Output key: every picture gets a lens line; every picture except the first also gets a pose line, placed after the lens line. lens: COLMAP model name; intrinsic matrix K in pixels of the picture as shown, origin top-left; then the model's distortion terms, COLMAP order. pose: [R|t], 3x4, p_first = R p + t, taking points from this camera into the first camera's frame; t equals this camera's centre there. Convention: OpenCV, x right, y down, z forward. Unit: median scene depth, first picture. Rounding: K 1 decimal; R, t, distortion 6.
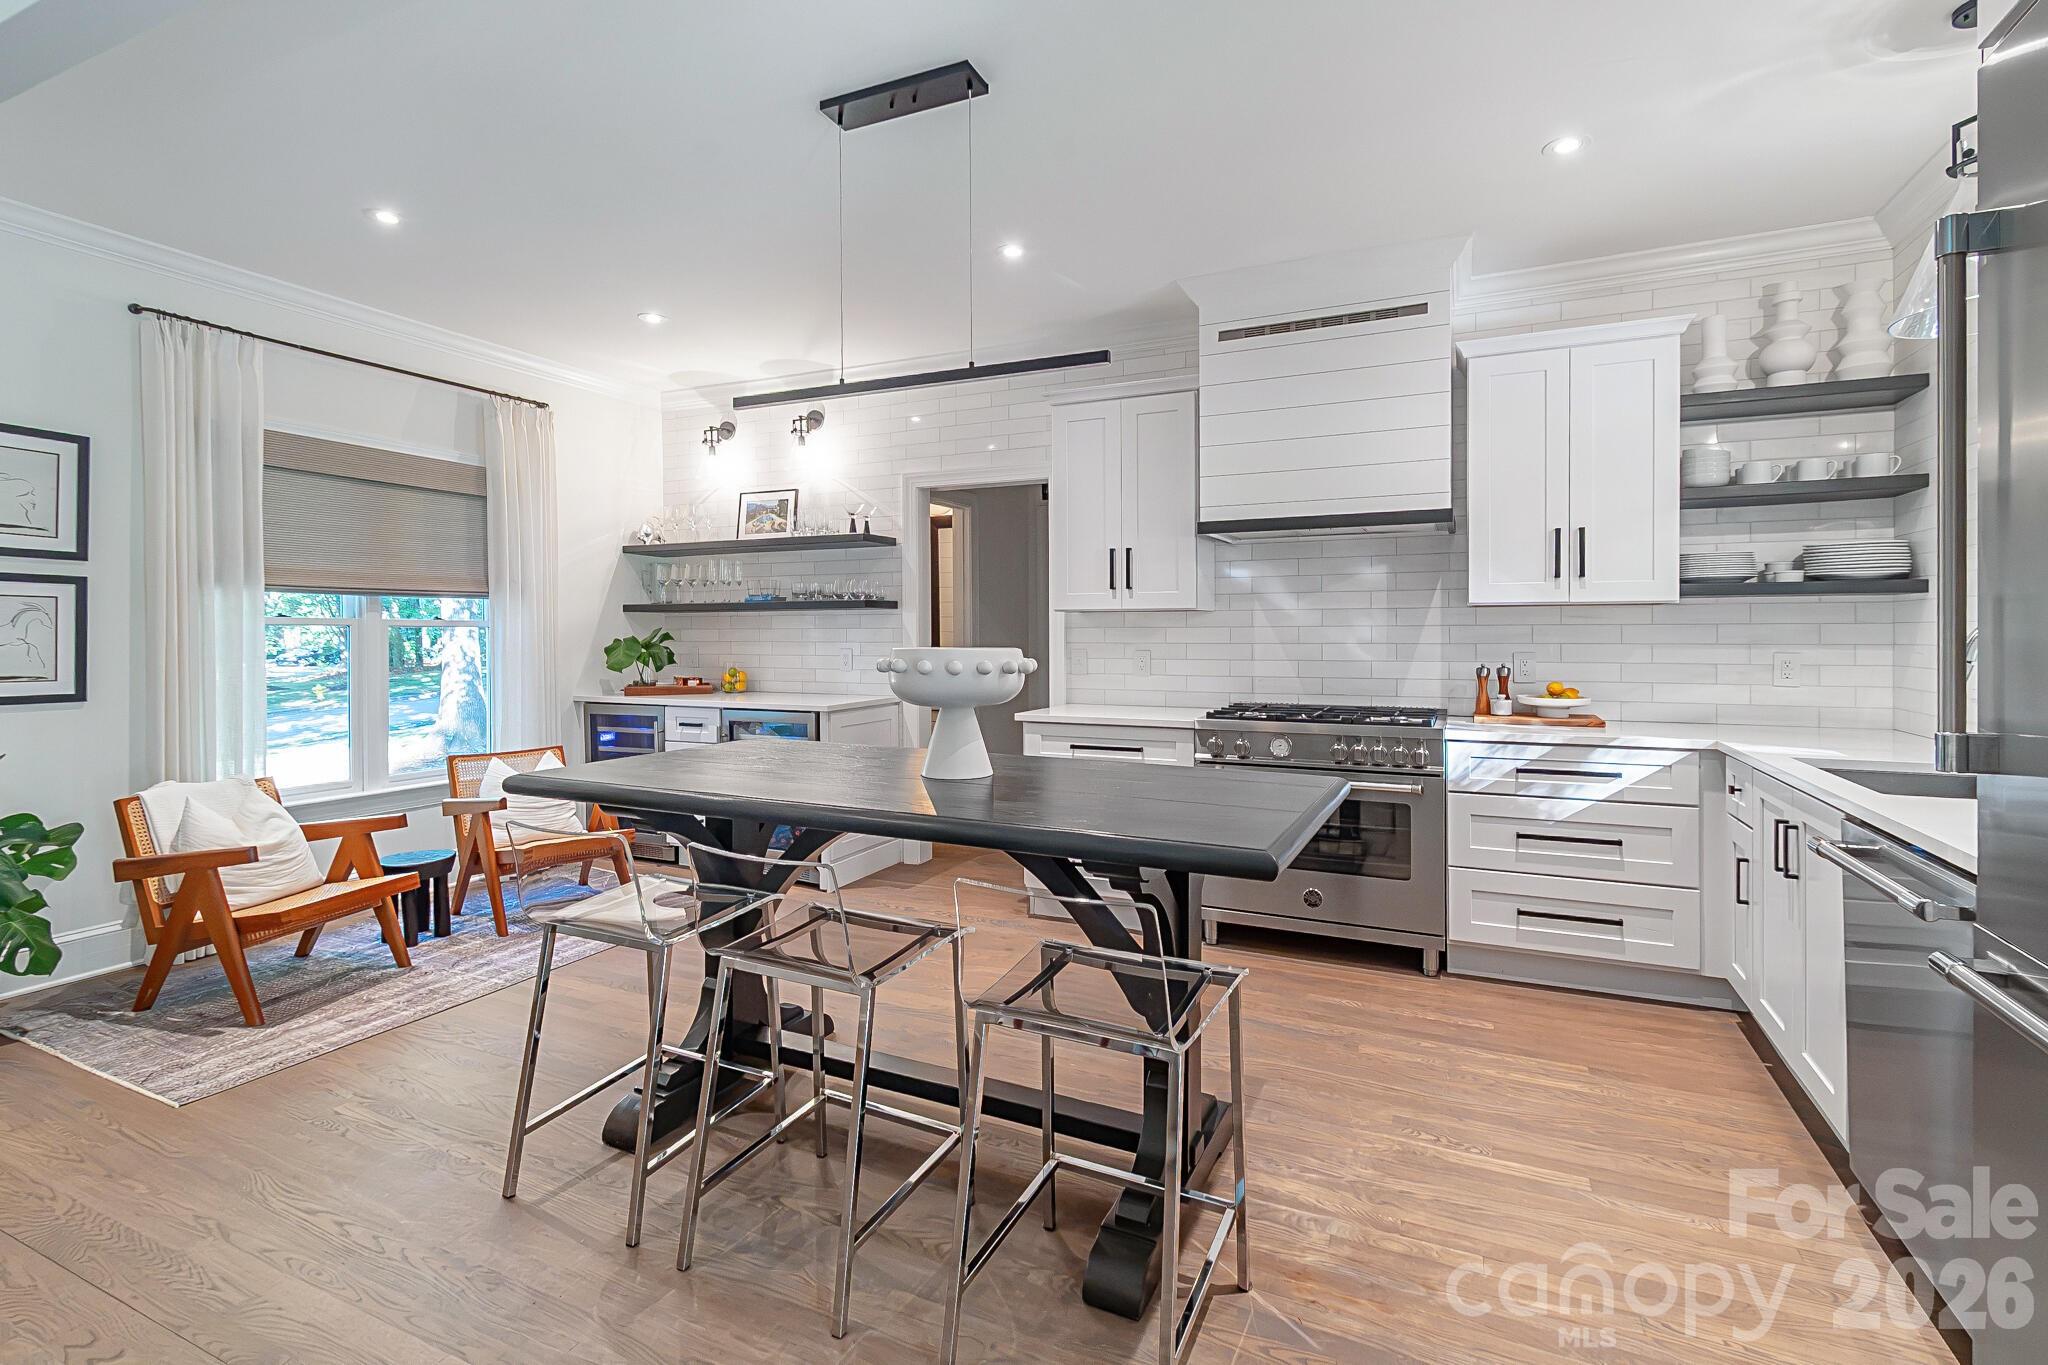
lens RADIAL K [[866.1, 0, 1028.5], [0, 866.1, 642.6], [0, 0, 1]] dist [-0.000071, -0.003115]
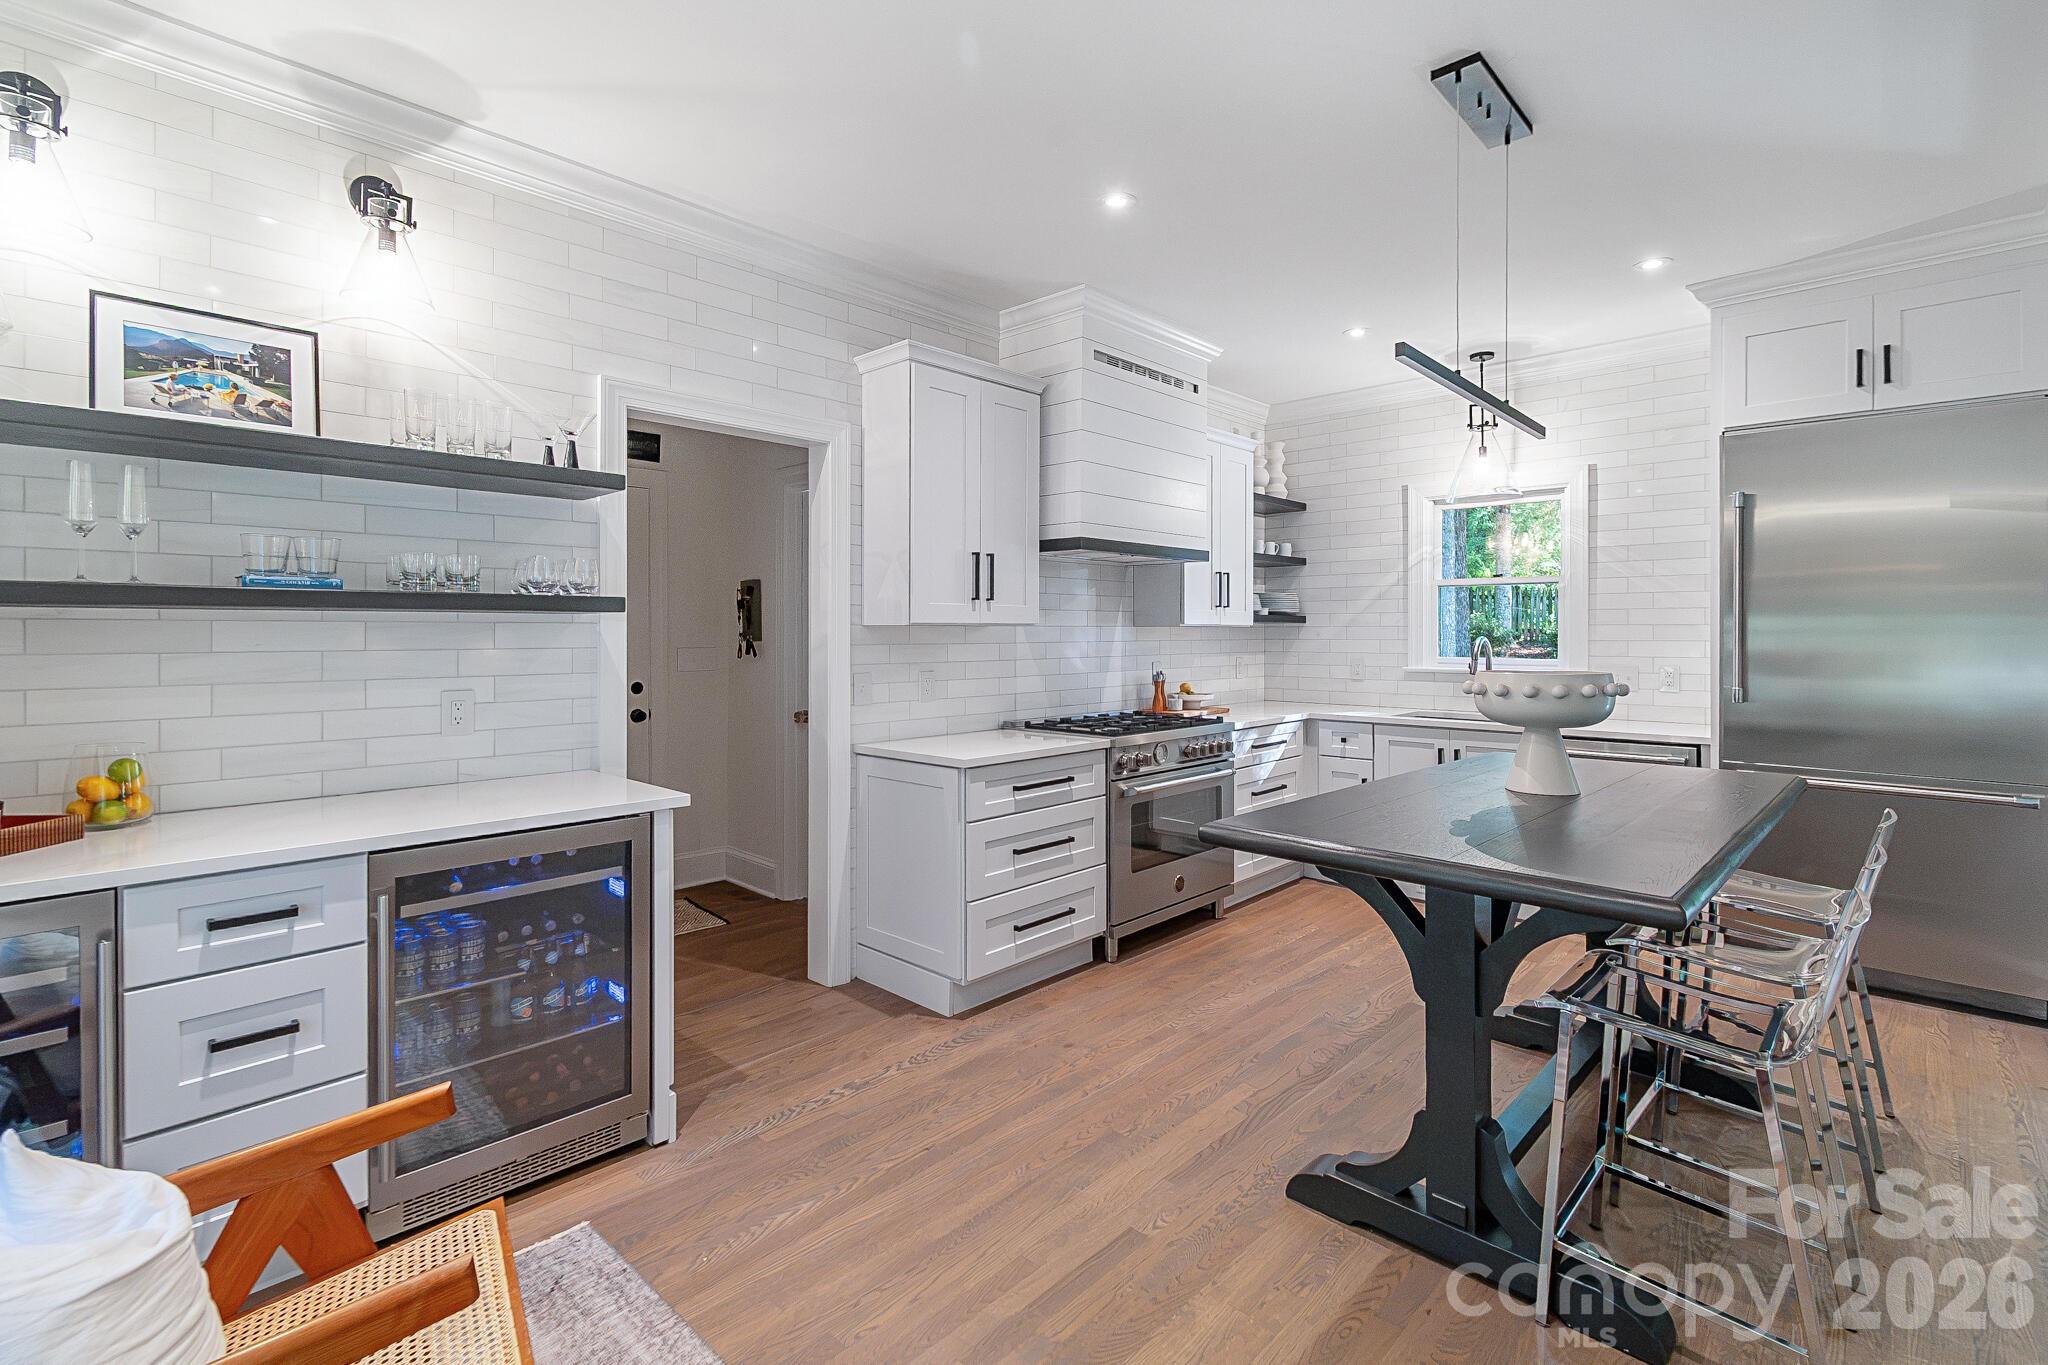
lens RADIAL K [[931.9, 0, 1025.4], [0, 931.9, 632.6], [0, 0, 1]] dist [-0.000806, -0.000358]
pose [[0.351015, 0.001660, 0.936369, -0.726812], [0.009825, 0.999937, -0.005456, -0.024019], [-0.936318, 0.011115, 0.350976, 0.619917]]
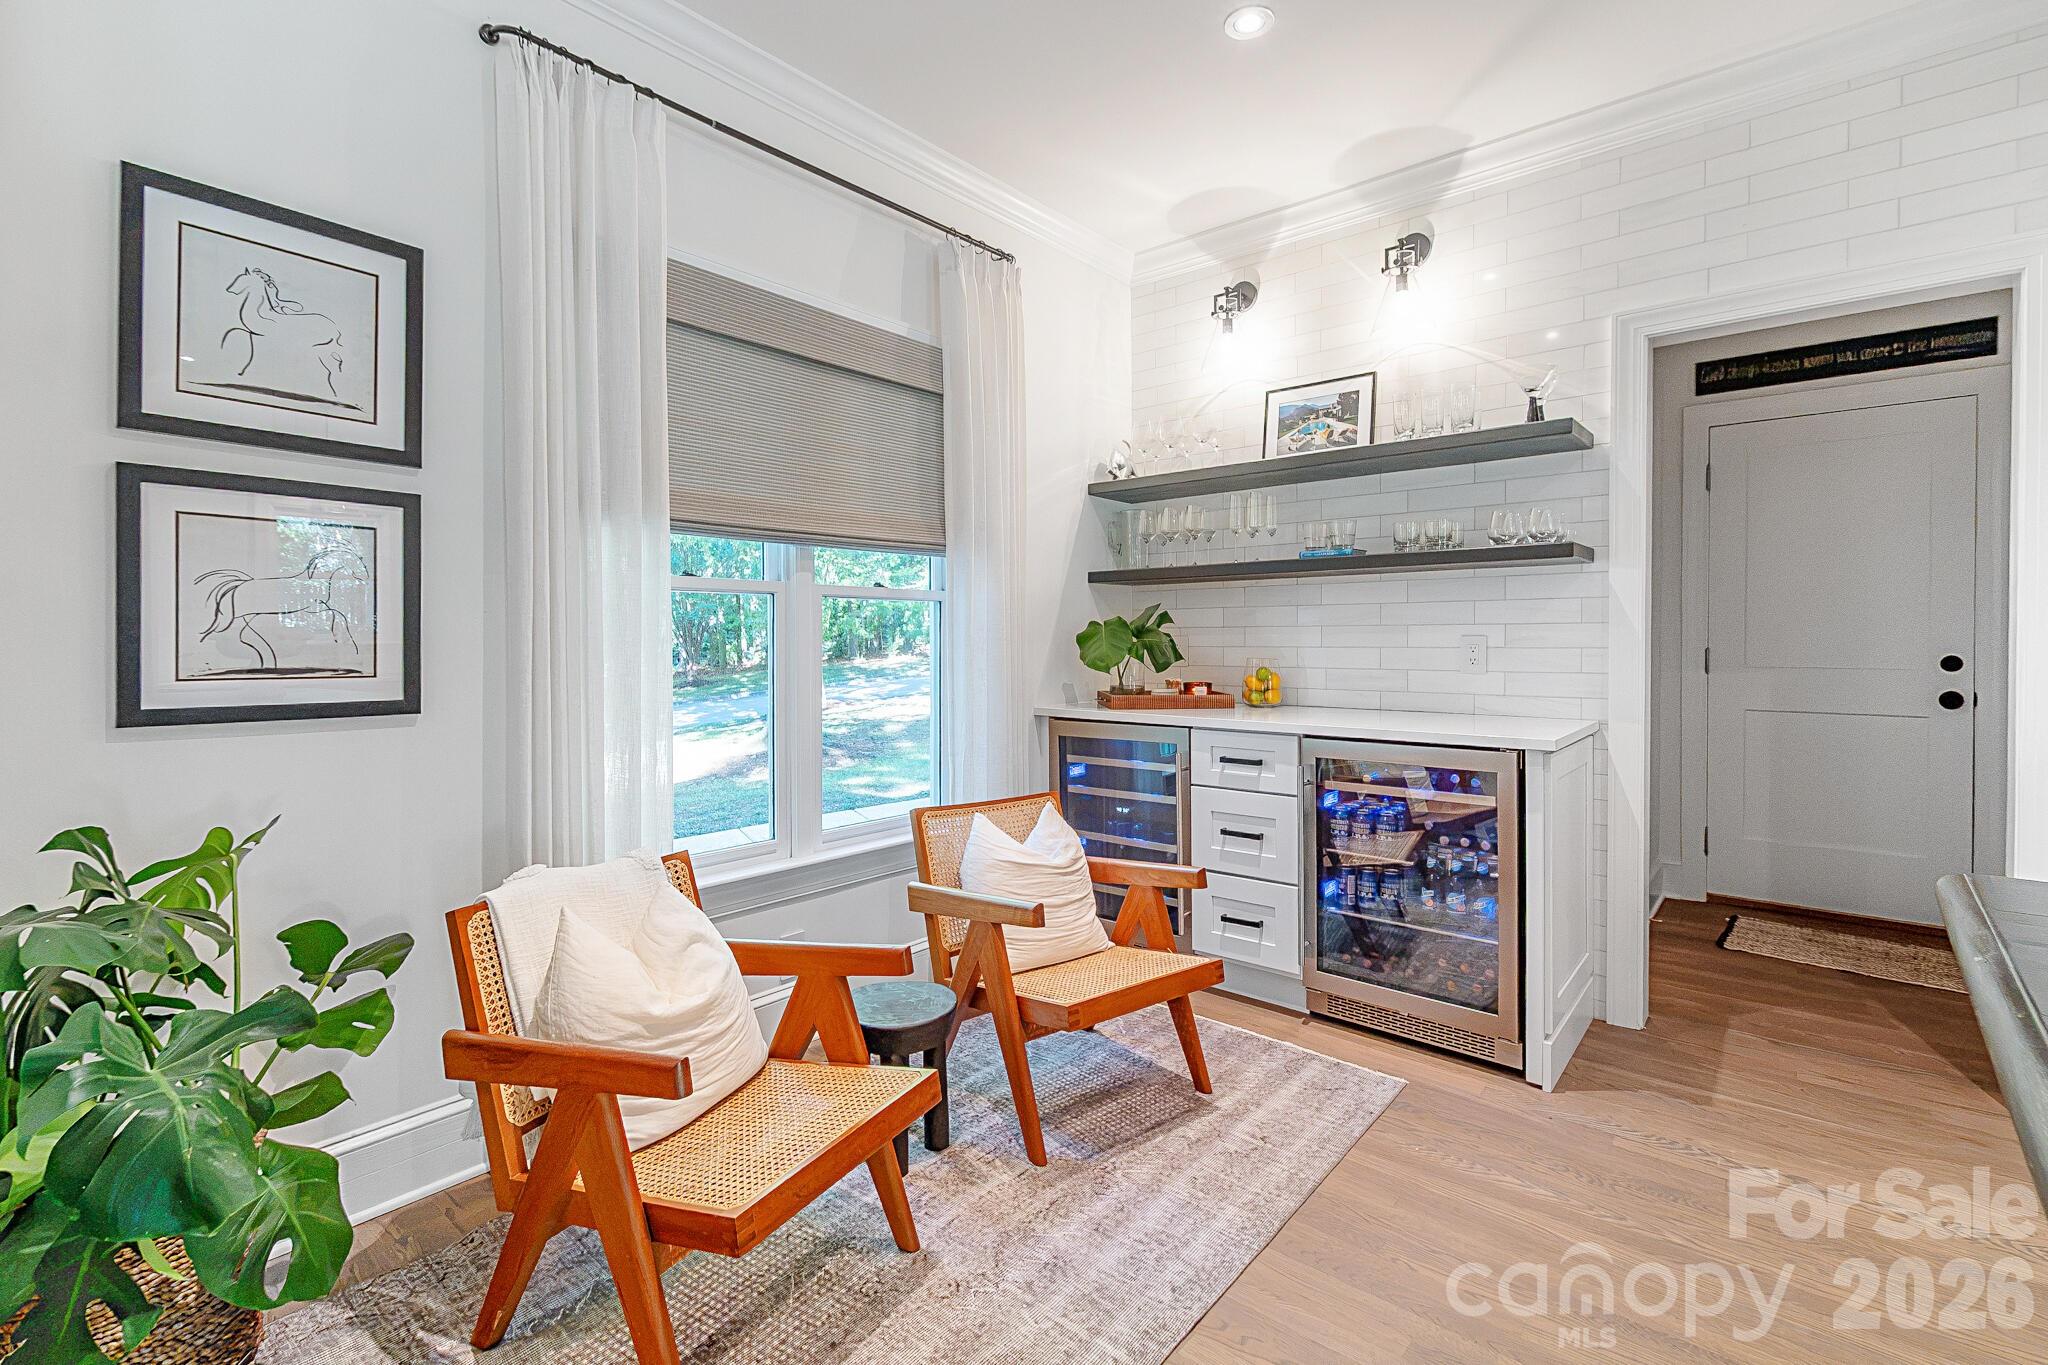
lens RADIAL K [[919.6, 0, 1024.1], [0, 919.6, 647.5], [0, 0, 1]] dist [-0.000872, -0.000890]
pose [[0.952604, 0.000430, -0.304213, -0.380635], [0.000124, 0.999998, 0.001804, 0.016889], [0.304214, -0.001757, 0.952602, 0.391793]]
